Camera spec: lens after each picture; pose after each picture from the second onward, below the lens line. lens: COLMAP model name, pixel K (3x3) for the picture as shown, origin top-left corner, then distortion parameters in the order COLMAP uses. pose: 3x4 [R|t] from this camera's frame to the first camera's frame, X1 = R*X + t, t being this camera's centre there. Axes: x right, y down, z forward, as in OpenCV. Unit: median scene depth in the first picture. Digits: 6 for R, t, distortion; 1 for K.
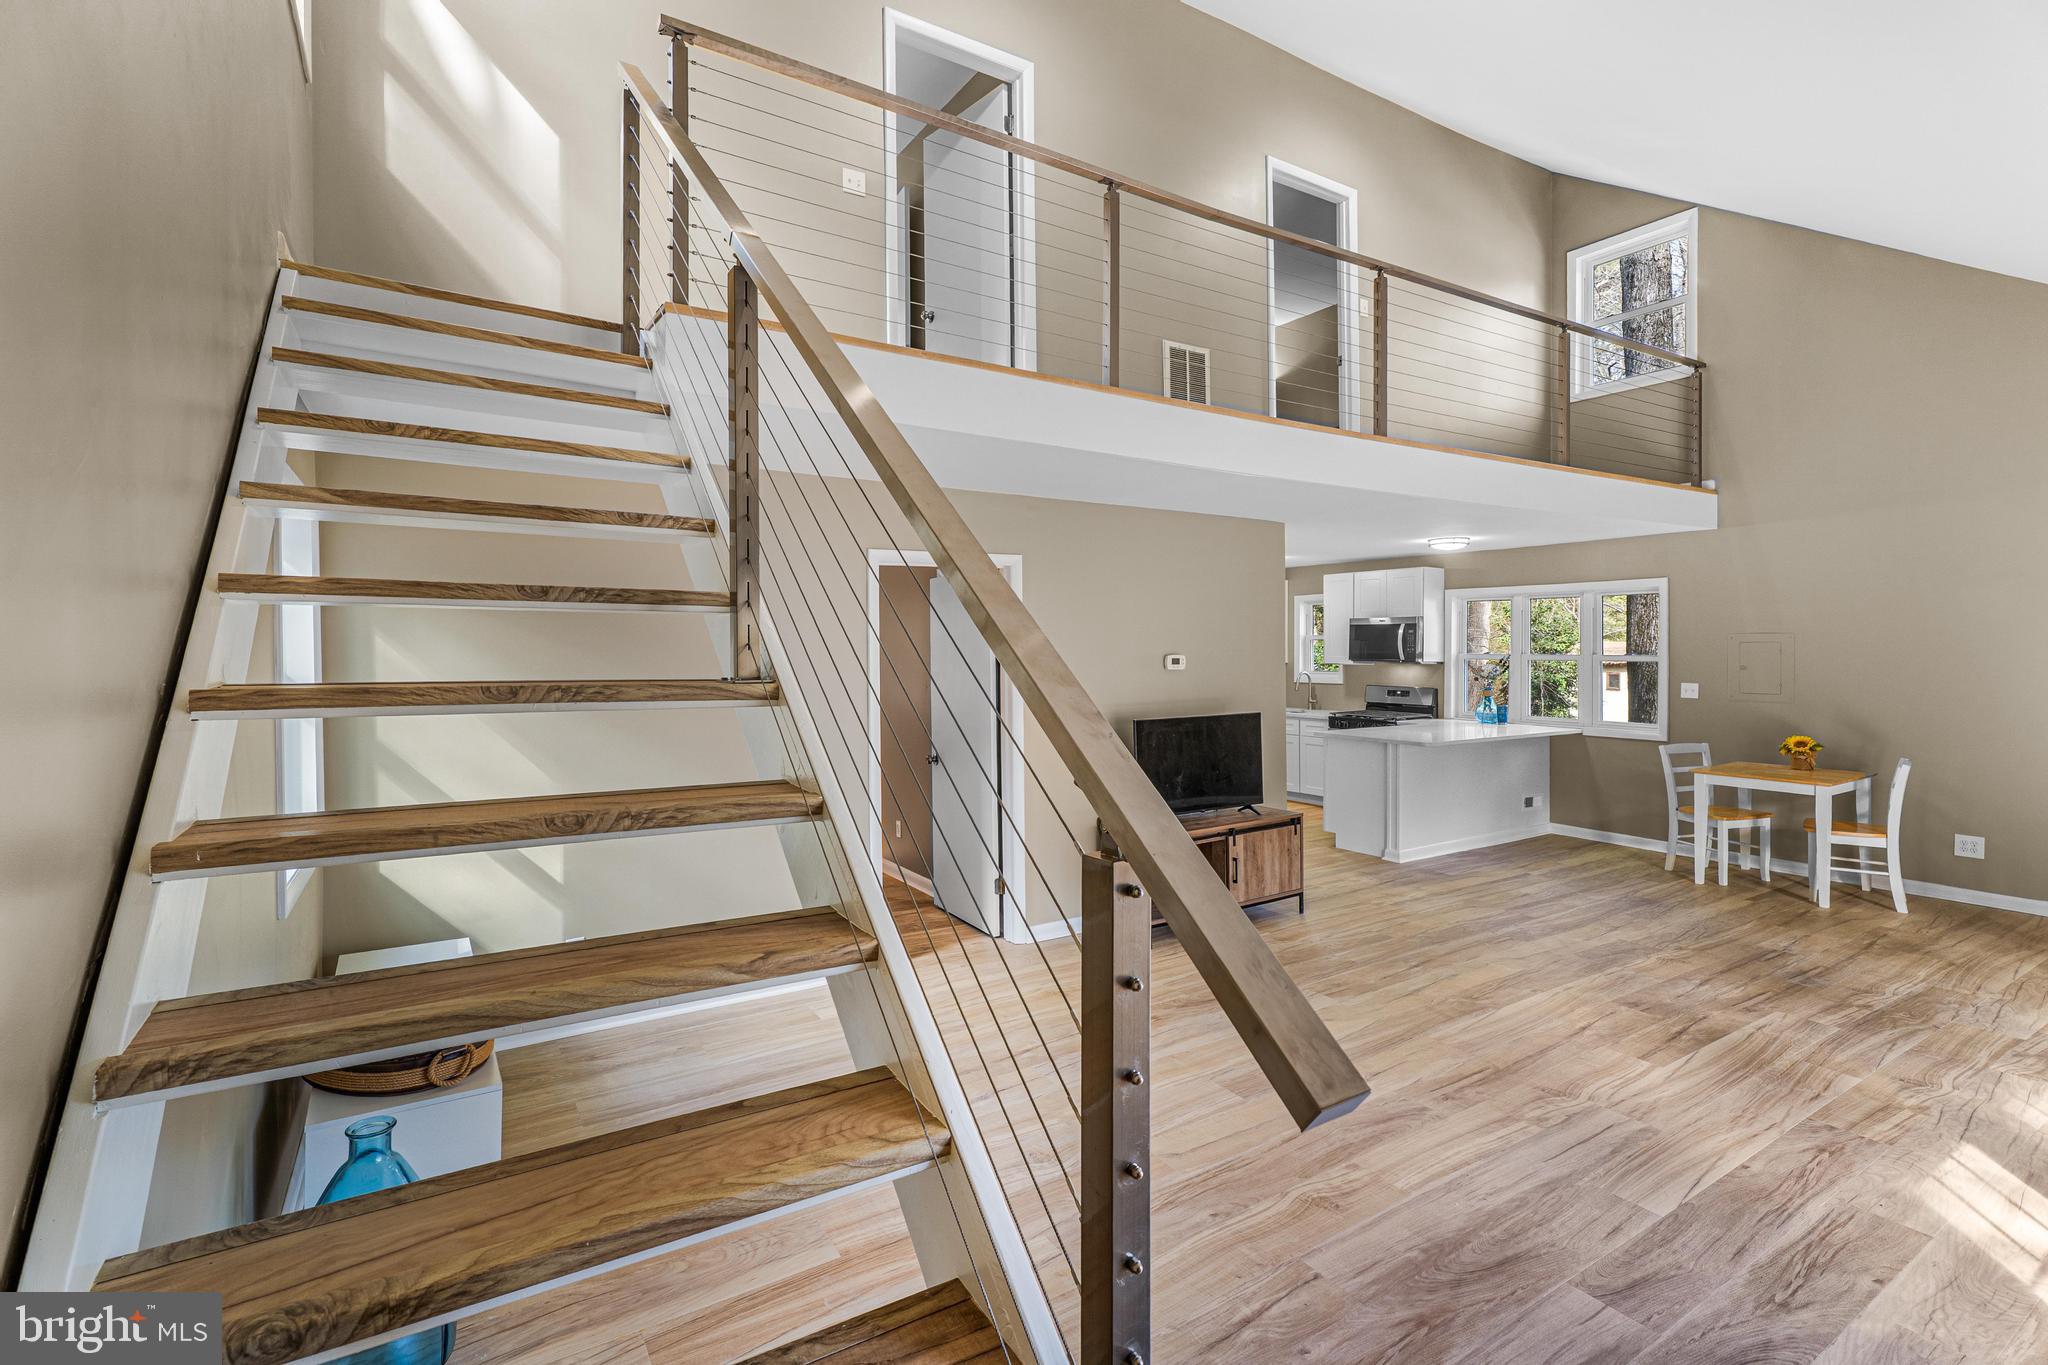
lens RADIAL K [[930.1, 0, 1031.3], [0, 930.1, 651.8], [0, 0, 1]] dist [0.003924, 0.000281]
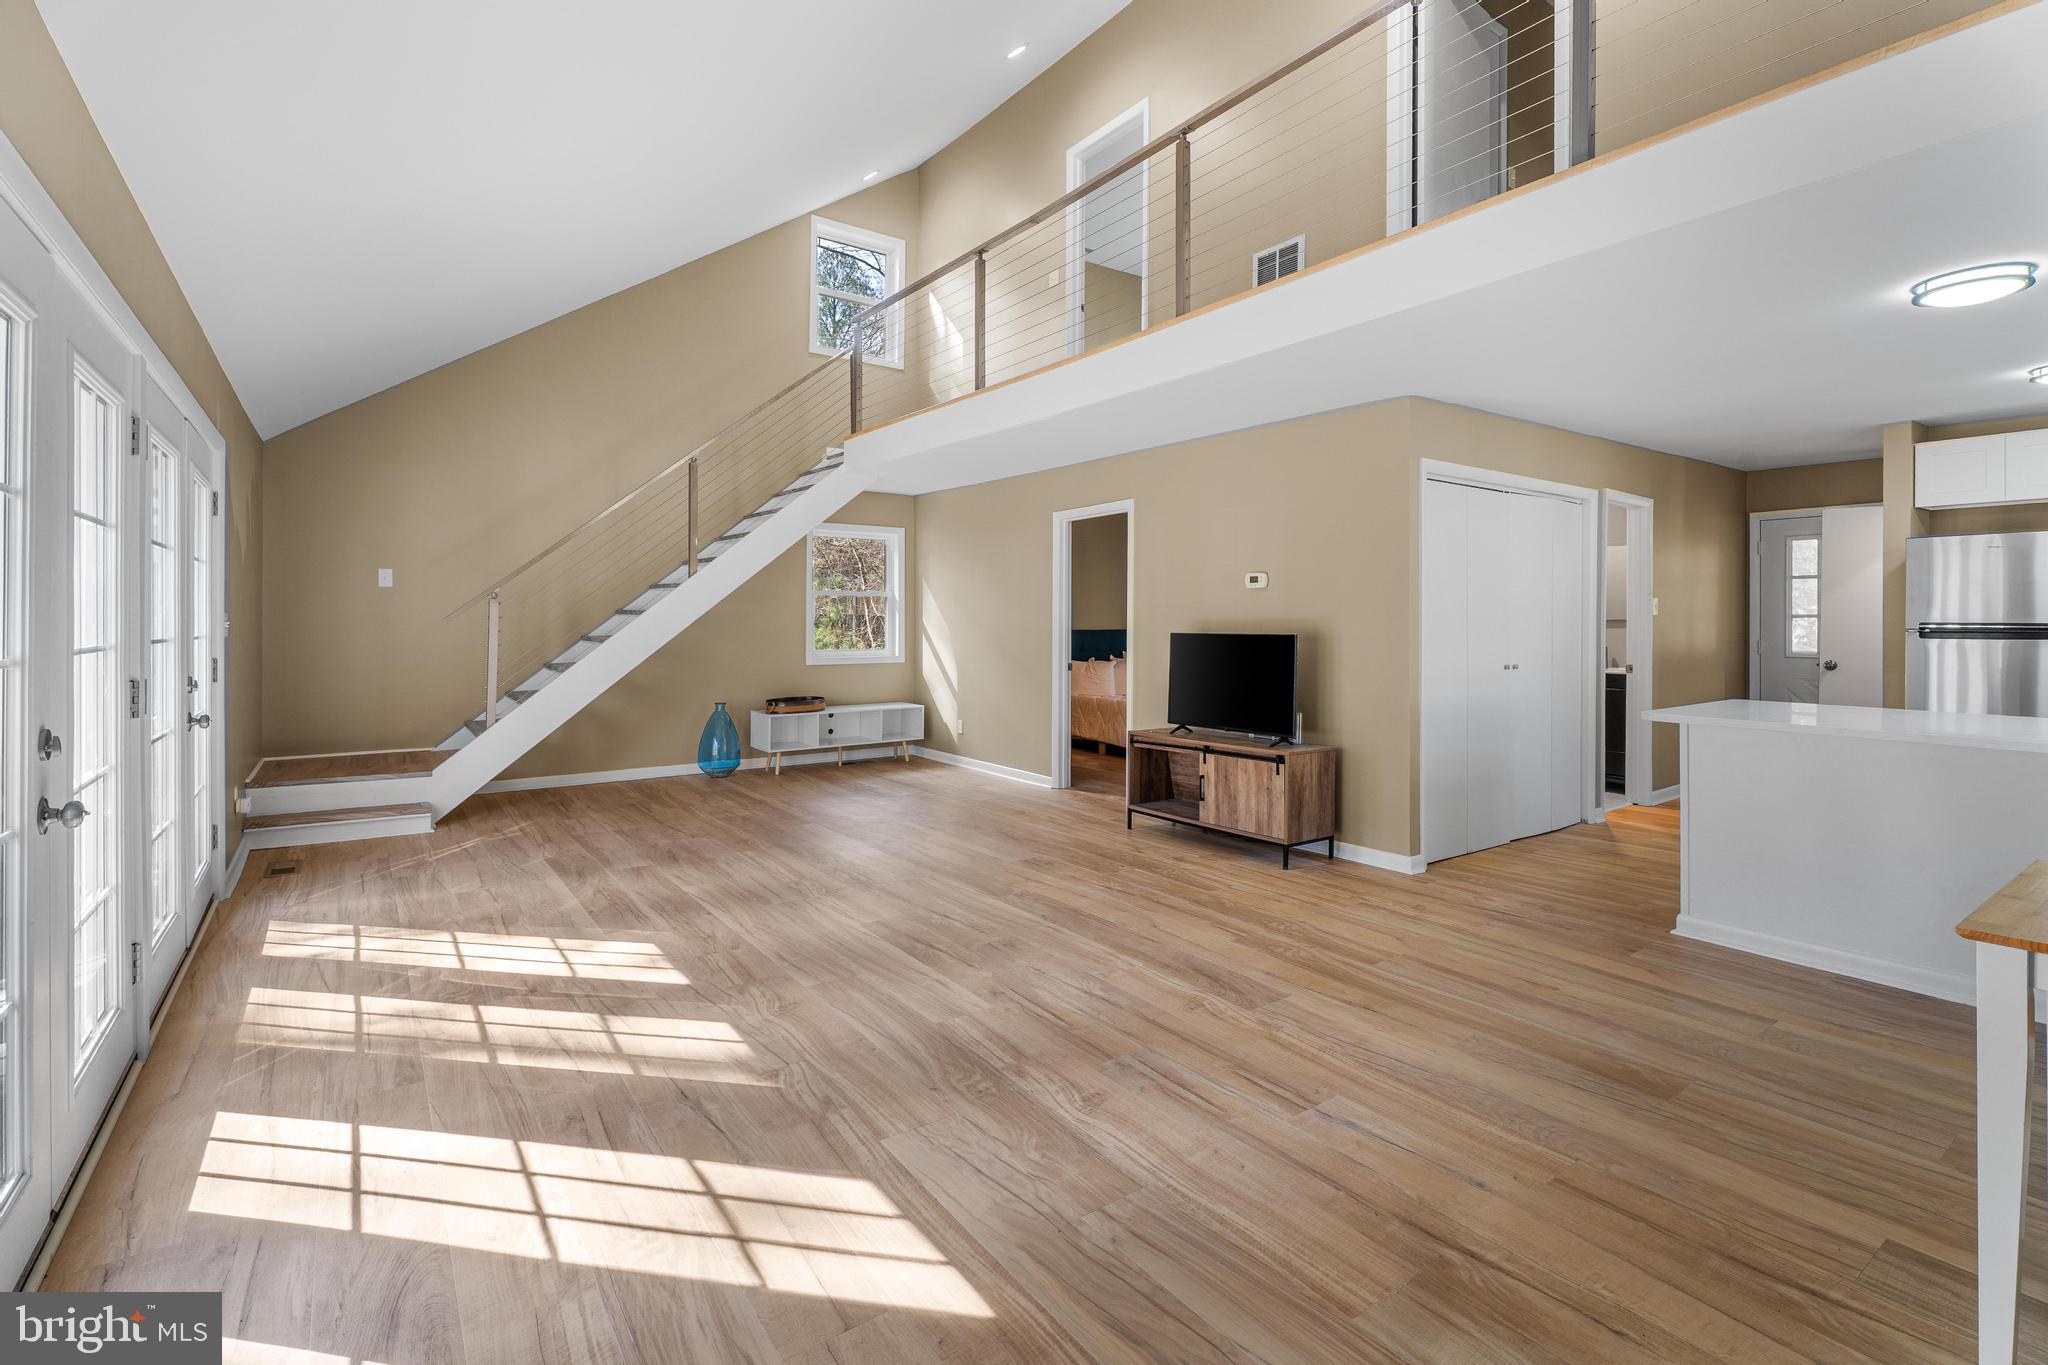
lens RADIAL K [[938.9, 0, 1041.3], [0, 938.9, 620.0], [0, 0, 1]] dist [0.000103, 0.000407]
pose [[0.070959, 0.003879, -0.997472, 1.067039], [-0.006422, 0.999973, 0.003431, 0.048227], [0.997459, 0.006162, 0.070982, 0.673647]]
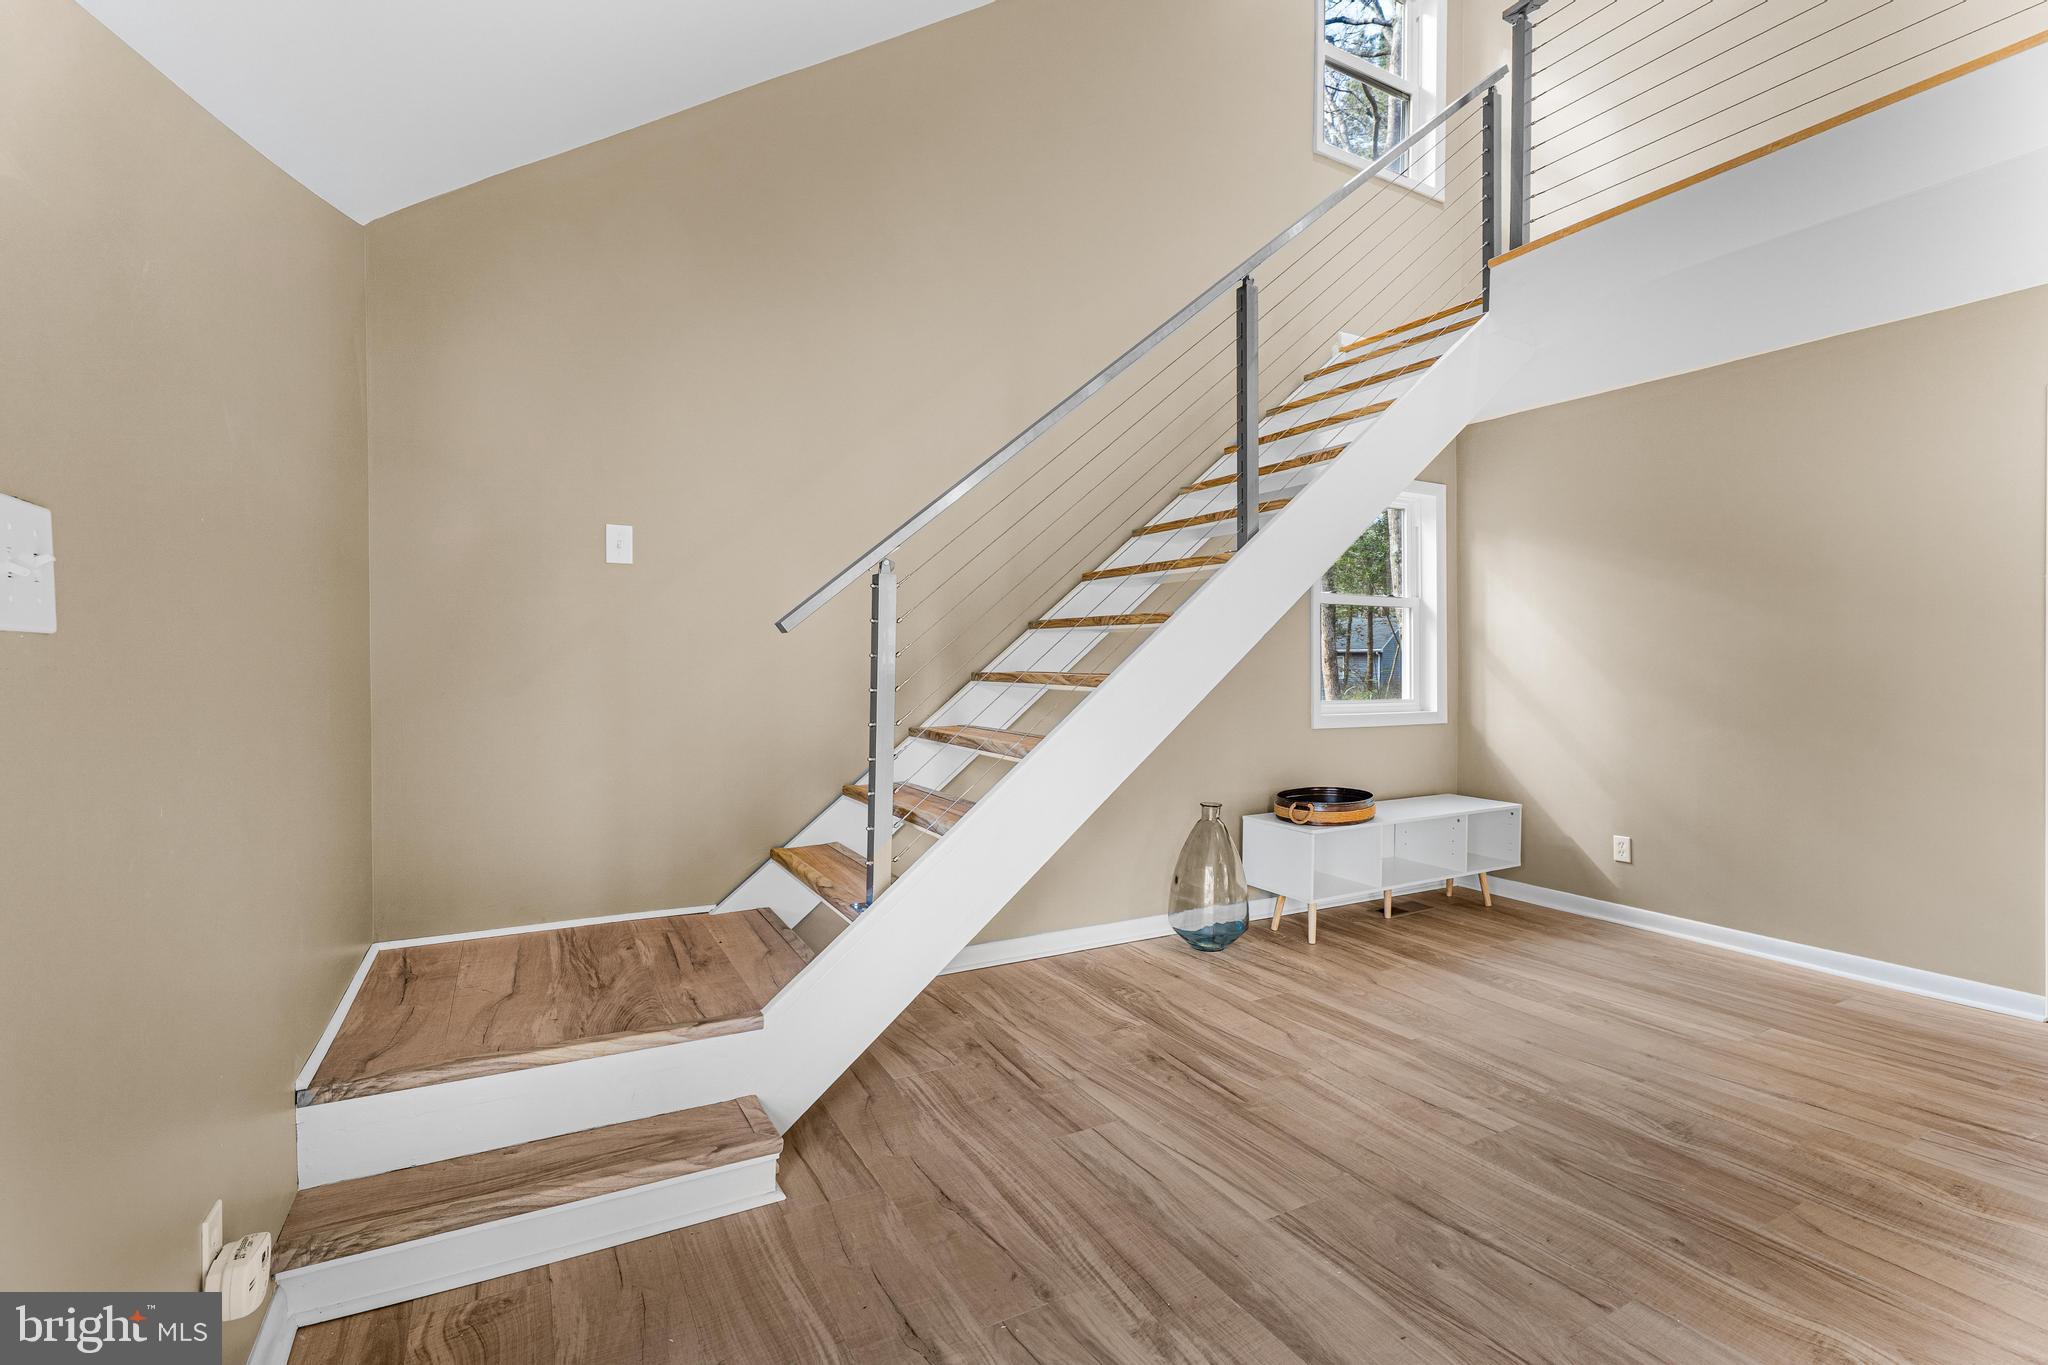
lens RADIAL K [[915.9, 0, 1031.0], [0, 915.9, 676.9], [0, 0, 1]] dist [0.044302, -0.012675]
pose [[-0.047011, 0.008454, -0.998859, 0.416369], [-0.001766, 0.999962, 0.008546, 0.073673], [0.998893, 0.002166, -0.046994, 0.236897]]
